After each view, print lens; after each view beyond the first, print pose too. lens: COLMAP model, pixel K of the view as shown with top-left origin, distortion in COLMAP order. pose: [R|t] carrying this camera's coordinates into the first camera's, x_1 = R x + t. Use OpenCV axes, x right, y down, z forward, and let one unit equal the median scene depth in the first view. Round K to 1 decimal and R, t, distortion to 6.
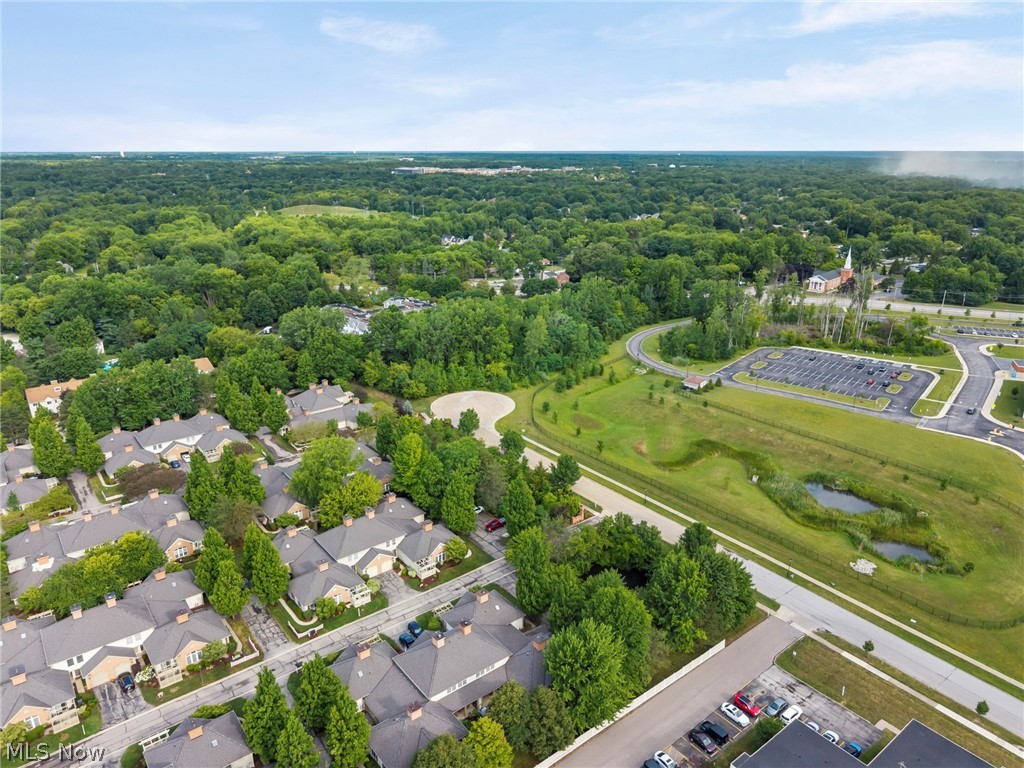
lens RADIAL K [[695.2, 0, 529.1], [0, 695.2, 385.4], [0, 0, 1]] dist [0.029209, -0.027367]
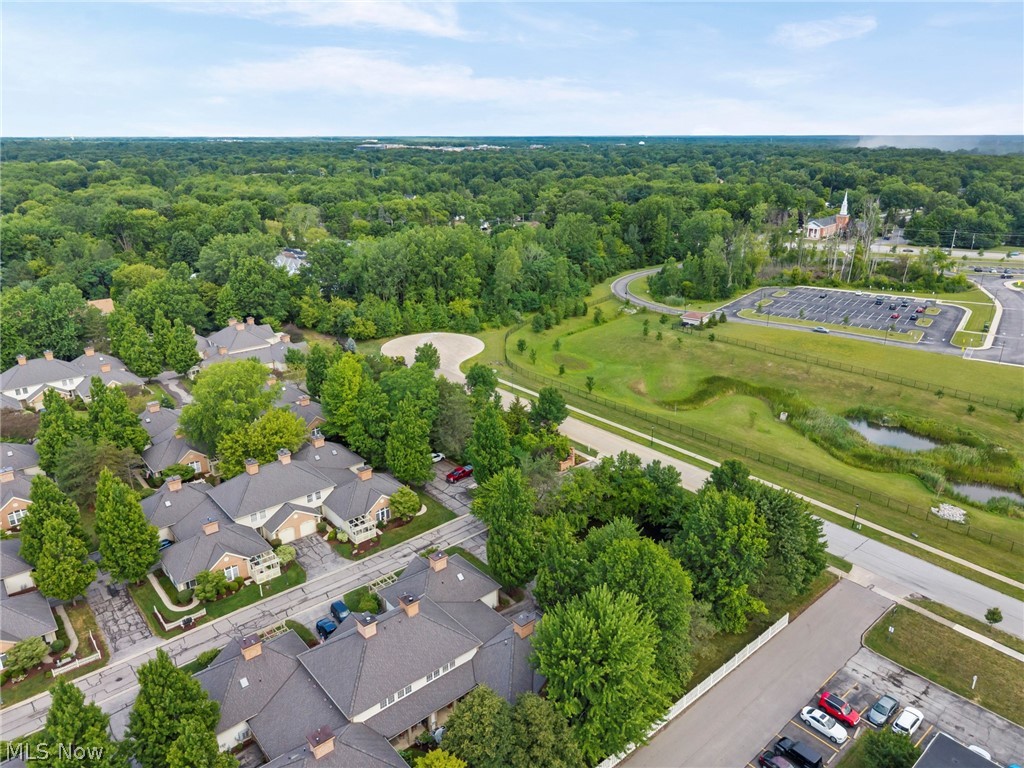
lens RADIAL K [[695.2, 0, 529.1], [0, 695.2, 385.4], [0, 0, 1]] dist [0.029209, -0.027367]
pose [[0.998995, -0.016457, 0.041701, -0.002315], [0.015710, 0.999711, 0.018185, 0.088037], [-0.041988, -0.017512, 0.998965, 0.233458]]
